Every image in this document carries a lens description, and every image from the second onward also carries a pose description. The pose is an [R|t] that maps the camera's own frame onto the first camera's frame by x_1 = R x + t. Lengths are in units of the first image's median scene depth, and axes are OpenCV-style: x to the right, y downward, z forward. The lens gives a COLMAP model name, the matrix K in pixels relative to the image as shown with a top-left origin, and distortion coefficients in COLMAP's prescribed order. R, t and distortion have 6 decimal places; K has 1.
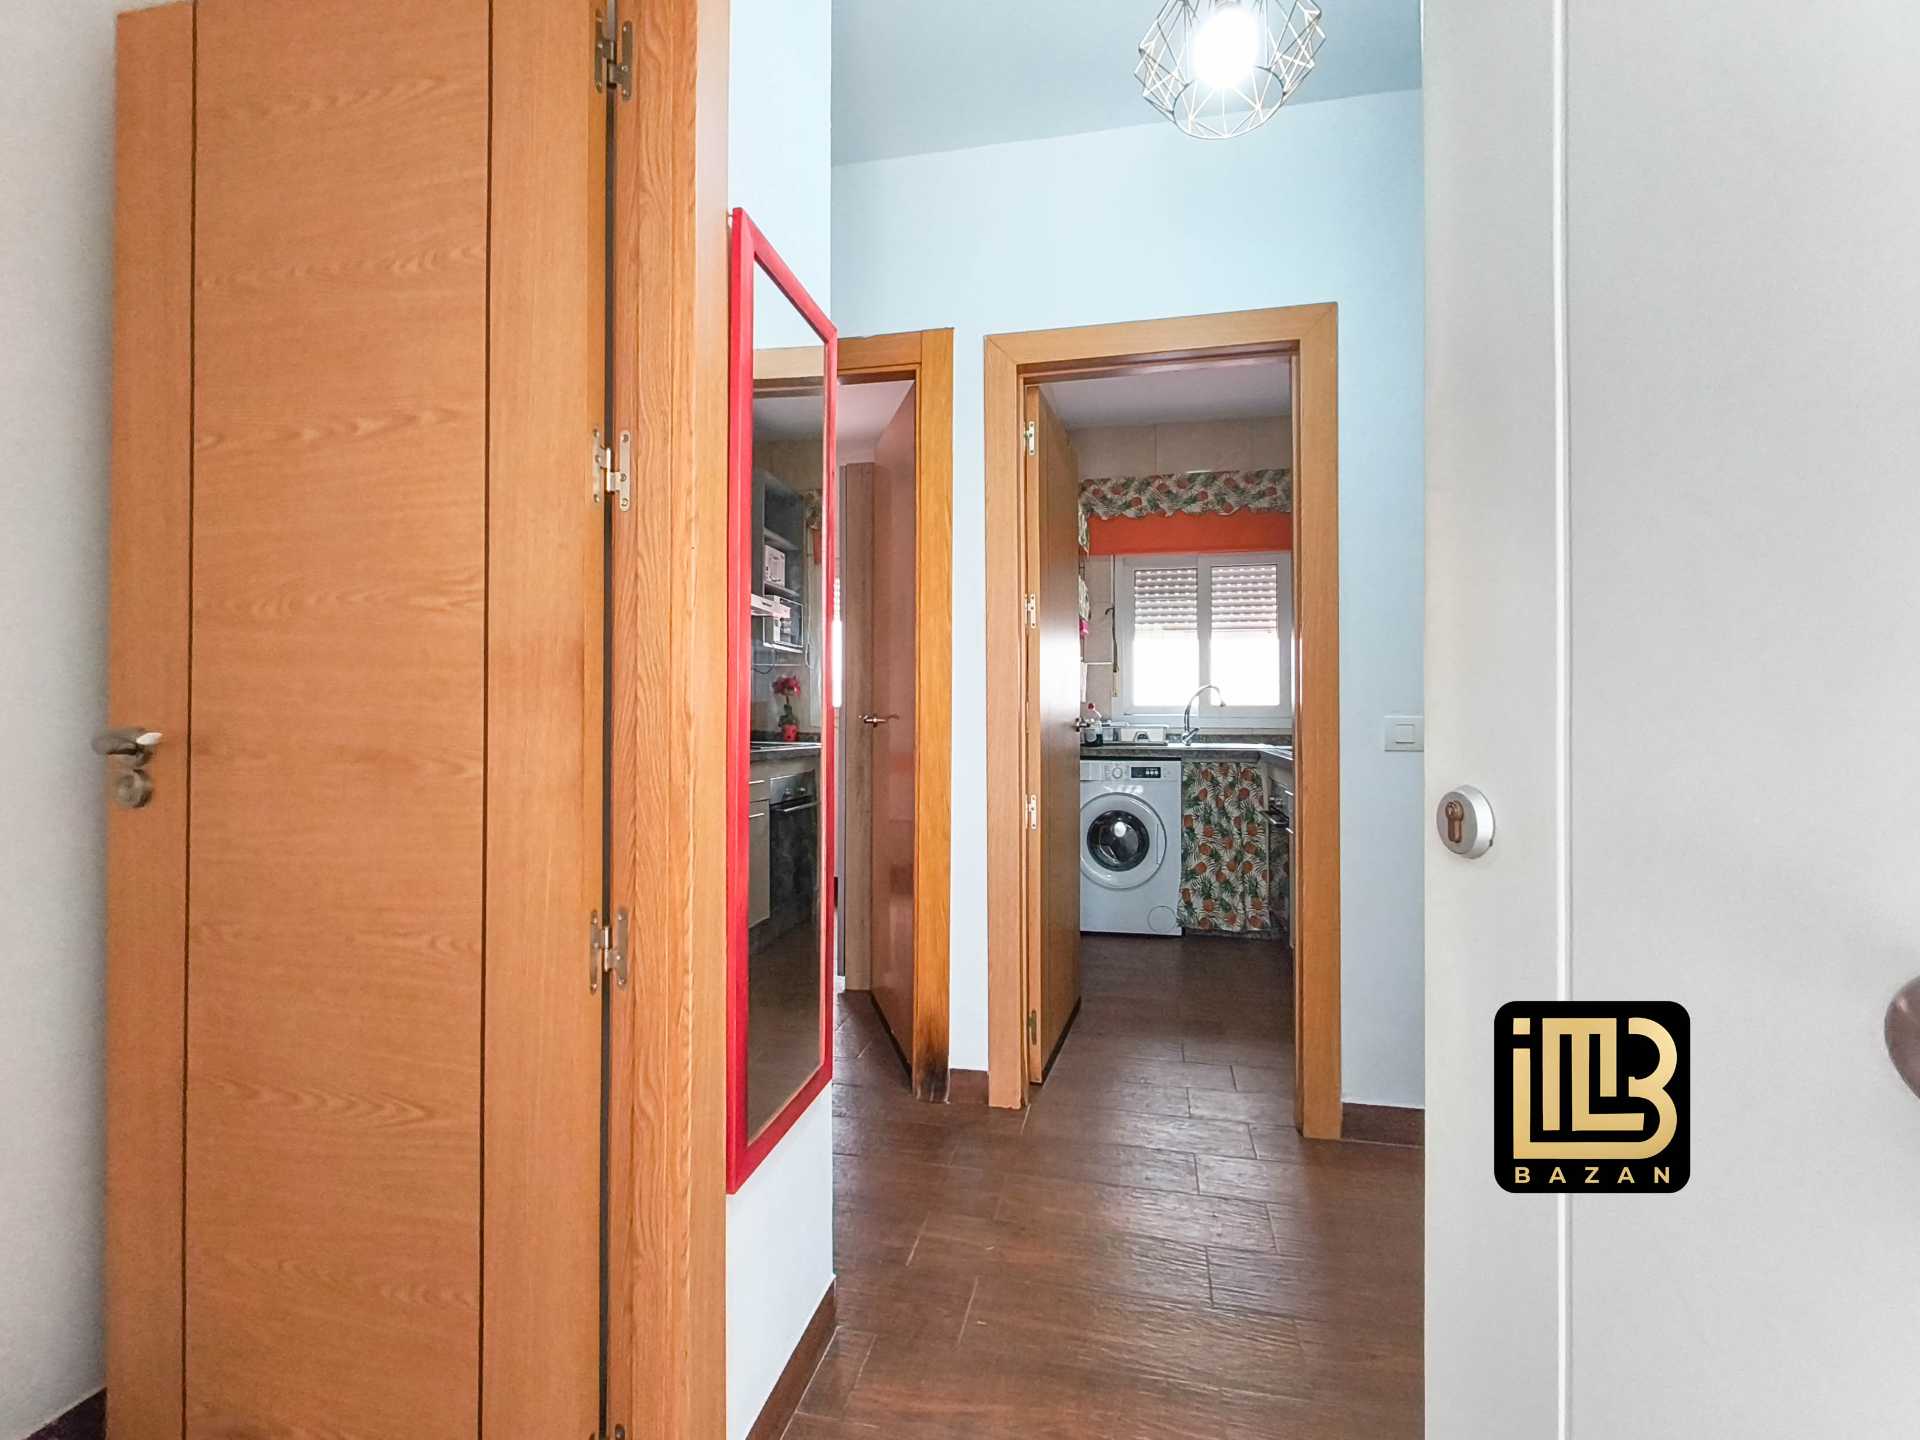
lens RADIAL K [[878.3, 0, 959.1], [0, 878.3, 708.2], [0, 0, 1]] dist [-0.001080, -0.001261]
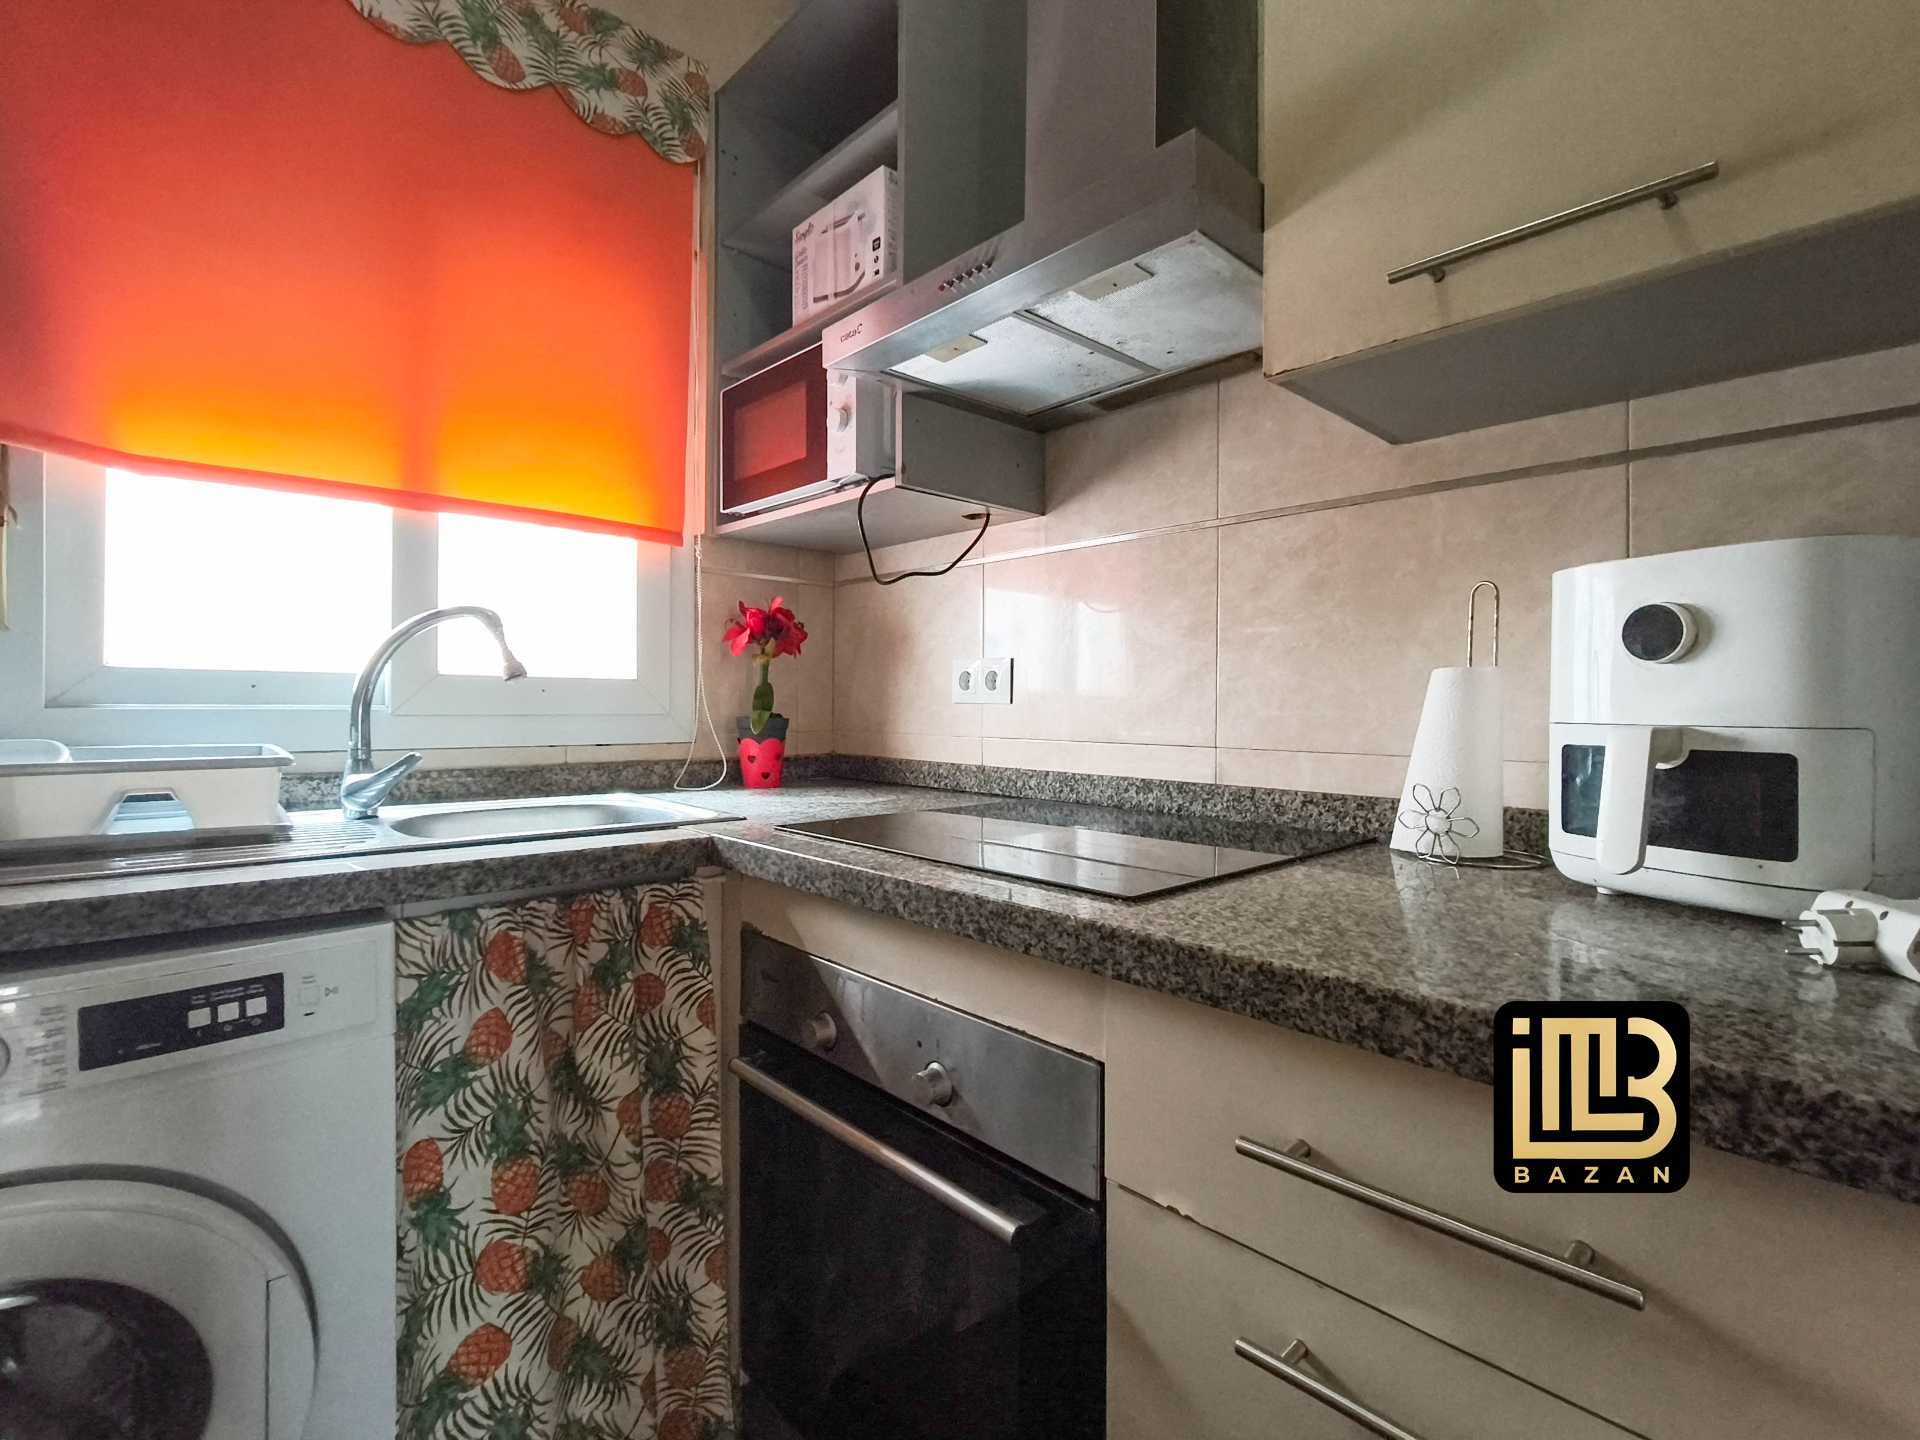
lens RADIAL K [[878.3, 0, 959.1], [0, 878.3, 708.2], [0, 0, 1]] dist [-0.001080, -0.001261]
pose [[0.575726, -0.000792, 0.817642, 0.154834], [-0.007697, 0.999950, 0.006388, 0.004524], [-0.817606, -0.009972, 0.575691, 0.758009]]
